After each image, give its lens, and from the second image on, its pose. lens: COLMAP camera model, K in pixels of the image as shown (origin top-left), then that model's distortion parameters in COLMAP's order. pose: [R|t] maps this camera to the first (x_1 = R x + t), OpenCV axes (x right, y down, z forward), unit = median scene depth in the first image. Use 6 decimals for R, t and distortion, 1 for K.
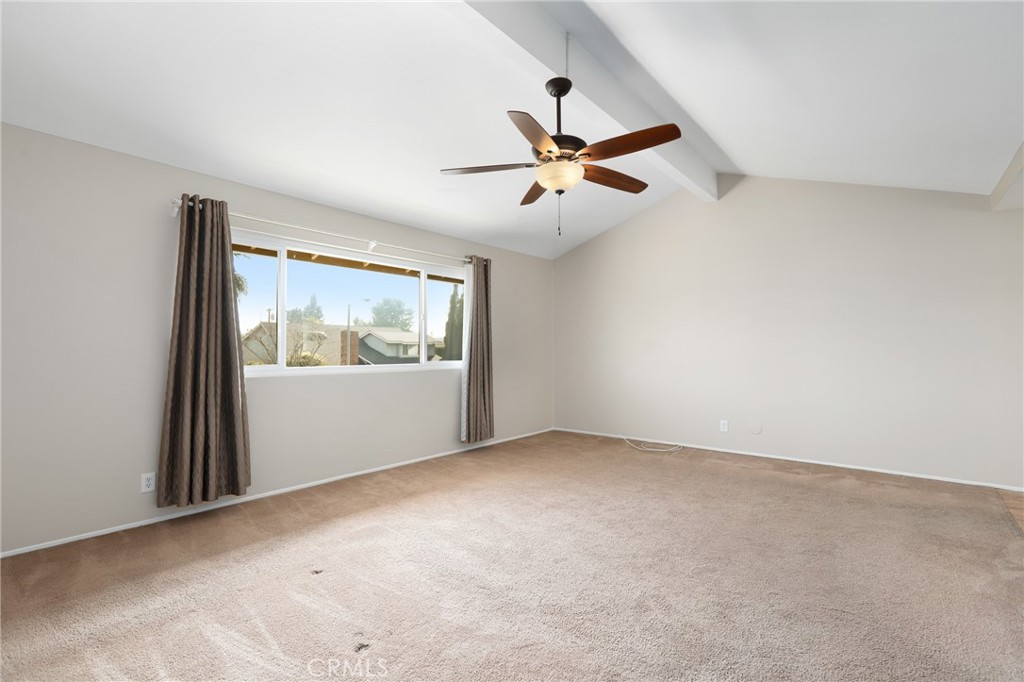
lens RADIAL K [[470.4, 0, 506.9], [0, 470.4, 333.3], [0, 0, 1]] dist [0.000022, 0.000076]
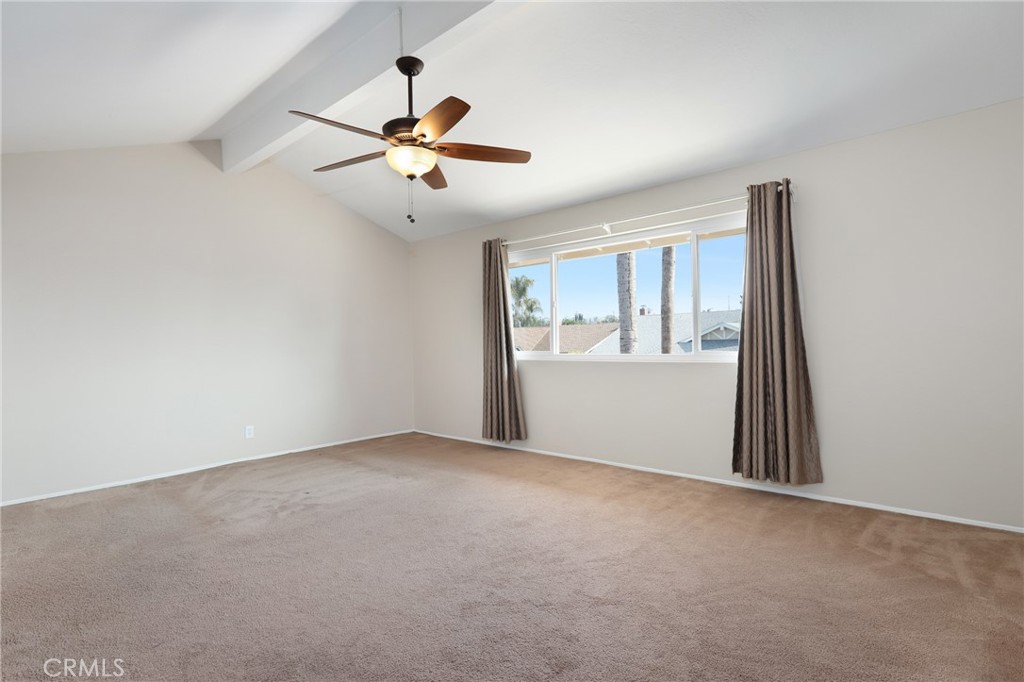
lens RADIAL K [[463.3, 0, 512.0], [0, 463.3, 341.0], [0, 0, 1]] dist [0.000695, 0.000109]
pose [[0.027465, -0.008842, -0.999584, 0.947531], [0.041395, 0.999113, -0.007701, 0.041382], [0.998765, -0.041166, 0.027806, 1.051184]]
